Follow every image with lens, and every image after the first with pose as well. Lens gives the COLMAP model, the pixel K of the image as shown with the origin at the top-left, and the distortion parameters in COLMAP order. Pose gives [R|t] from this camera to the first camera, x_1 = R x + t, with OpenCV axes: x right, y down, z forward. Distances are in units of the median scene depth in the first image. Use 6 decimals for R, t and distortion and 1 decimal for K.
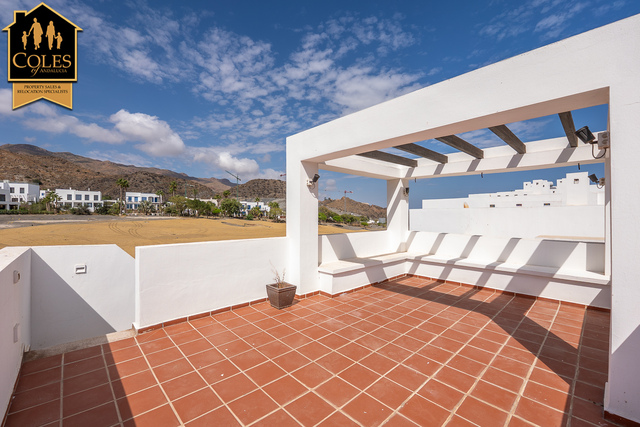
lens RADIAL K [[268.2, 0, 318.9], [0, 268.2, 214.7], [0, 0, 1]] dist [-0.008144, 0.000131]
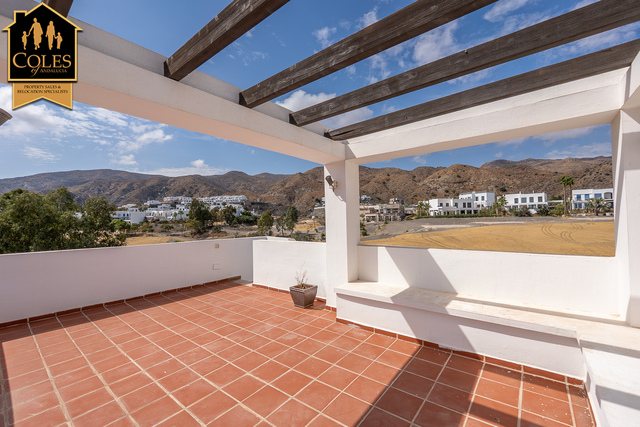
lens RADIAL K [[268.2, 0, 318.9], [0, 268.2, 214.7], [0, 0, 1]] dist [-0.008144, 0.000131]
pose [[0.138408, -0.024247, -0.990078, 0.816648], [0.019520, 0.999573, -0.021751, -0.001234], [0.990183, -0.016316, 0.138823, 0.788346]]
